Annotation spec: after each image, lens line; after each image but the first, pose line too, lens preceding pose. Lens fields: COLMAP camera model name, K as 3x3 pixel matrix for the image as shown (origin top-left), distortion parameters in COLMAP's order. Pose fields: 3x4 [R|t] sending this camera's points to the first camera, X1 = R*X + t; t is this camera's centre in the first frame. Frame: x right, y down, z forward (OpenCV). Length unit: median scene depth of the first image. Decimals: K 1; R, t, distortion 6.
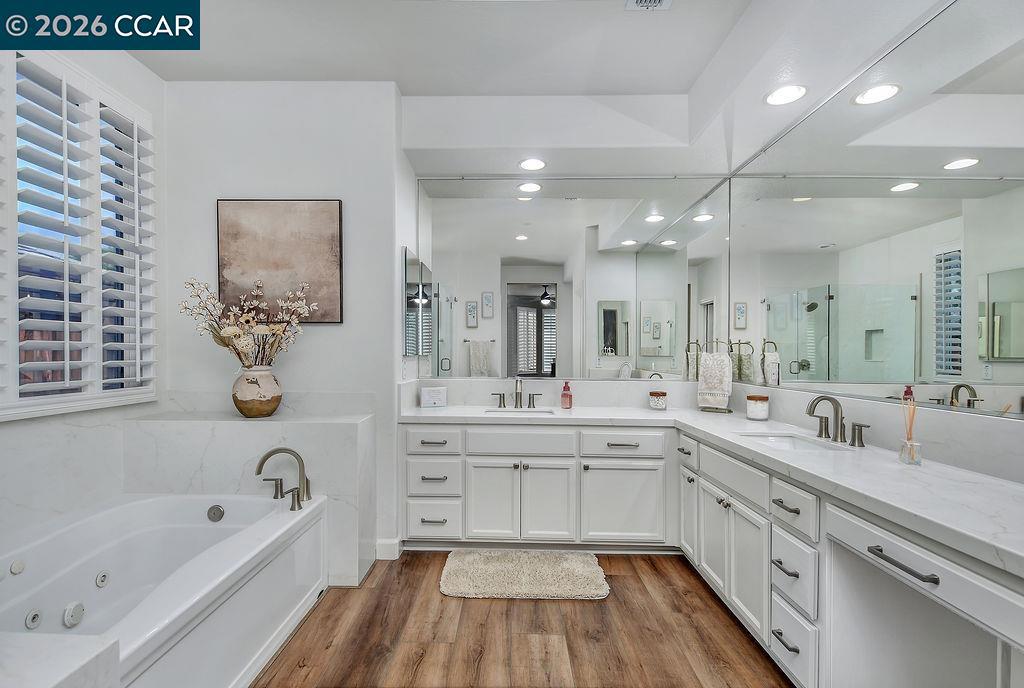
lens RADIAL K [[476.9, 0, 512.0], [0, 476.9, 344.0], [0, 0, 1]] dist [0.002417, 0.000144]
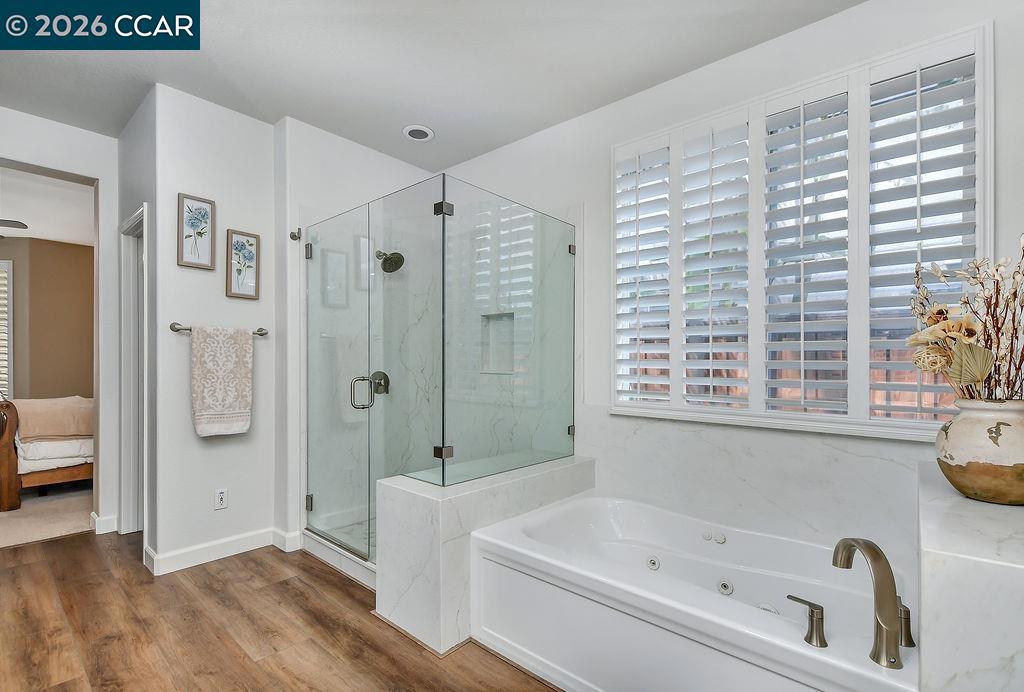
lens RADIAL K [[467.5, 0, 512.6], [0, 467.5, 364.3], [0, 0, 1]] dist [-0.000301, -0.000030]
pose [[0.664912, 0.003760, 0.746912, 0.344194], [-0.010341, 0.999938, 0.004173, 0.021607], [-0.746850, -0.010499, 0.664909, 0.579447]]
